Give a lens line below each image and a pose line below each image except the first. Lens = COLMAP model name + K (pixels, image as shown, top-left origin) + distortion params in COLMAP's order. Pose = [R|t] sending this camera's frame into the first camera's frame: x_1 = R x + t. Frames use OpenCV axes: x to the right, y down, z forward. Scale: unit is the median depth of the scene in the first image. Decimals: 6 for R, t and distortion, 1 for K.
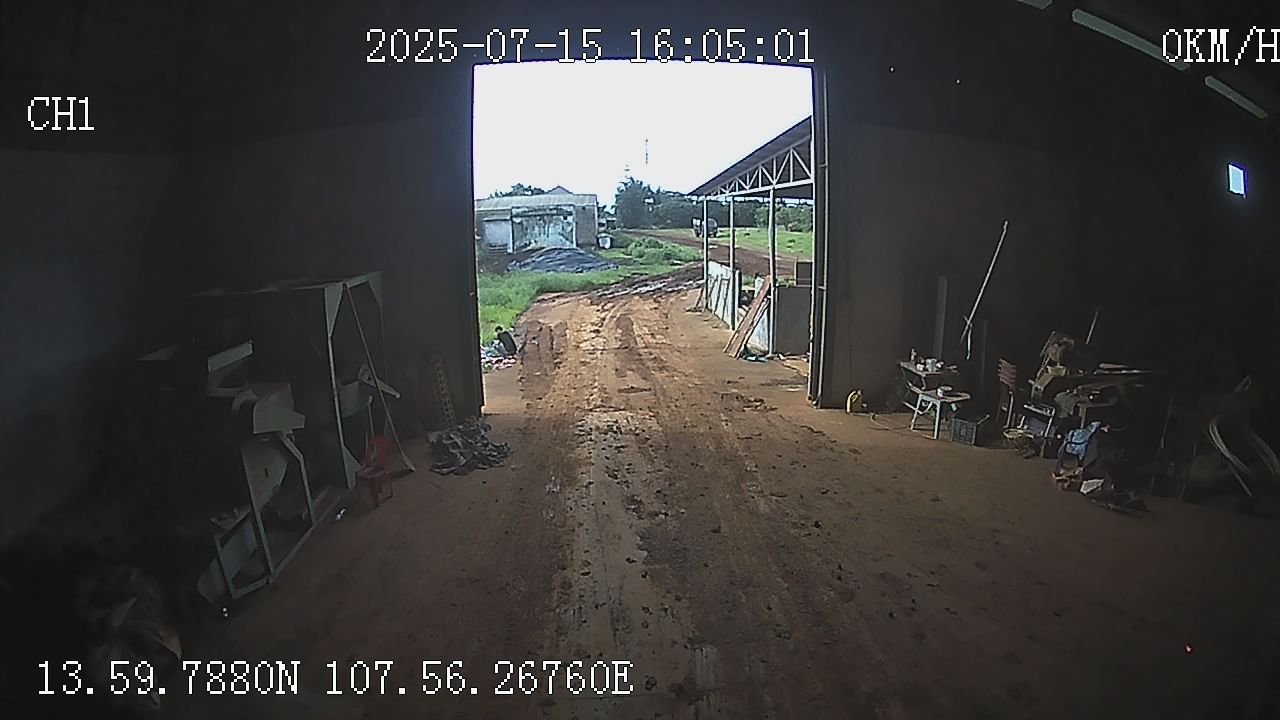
lens RADIAL K [[618.1, 0, 640.0], [0, 618.1, 360.0], [0, 0, 1]] dist [-0.316785, 0.091397]
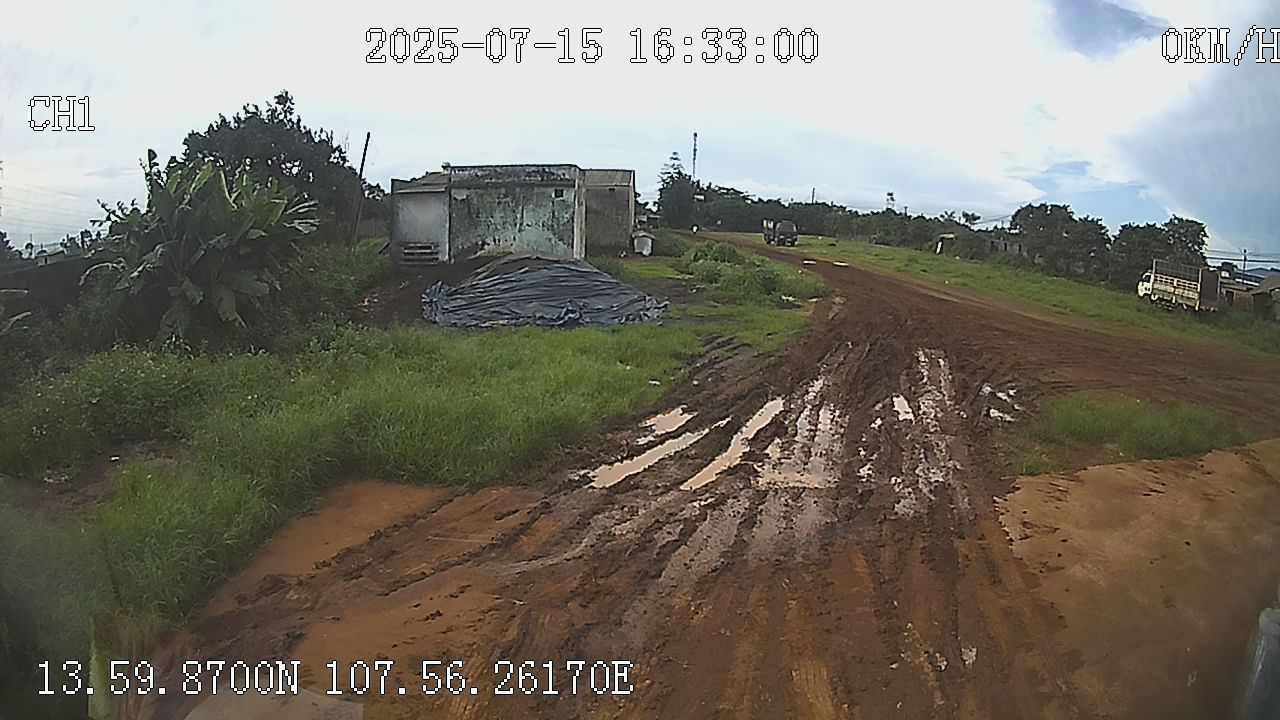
lens RADIAL K [[618.1, 0, 640.0], [0, 618.1, 360.0], [0, 0, 1]] dist [-0.316785, 0.091397]
pose [[0.996826, 0.058126, -0.054392, -0.049010], [-0.058194, 0.998305, 0.000336, -0.191200], [0.054320, 0.002831, 0.998520, 0.942711]]
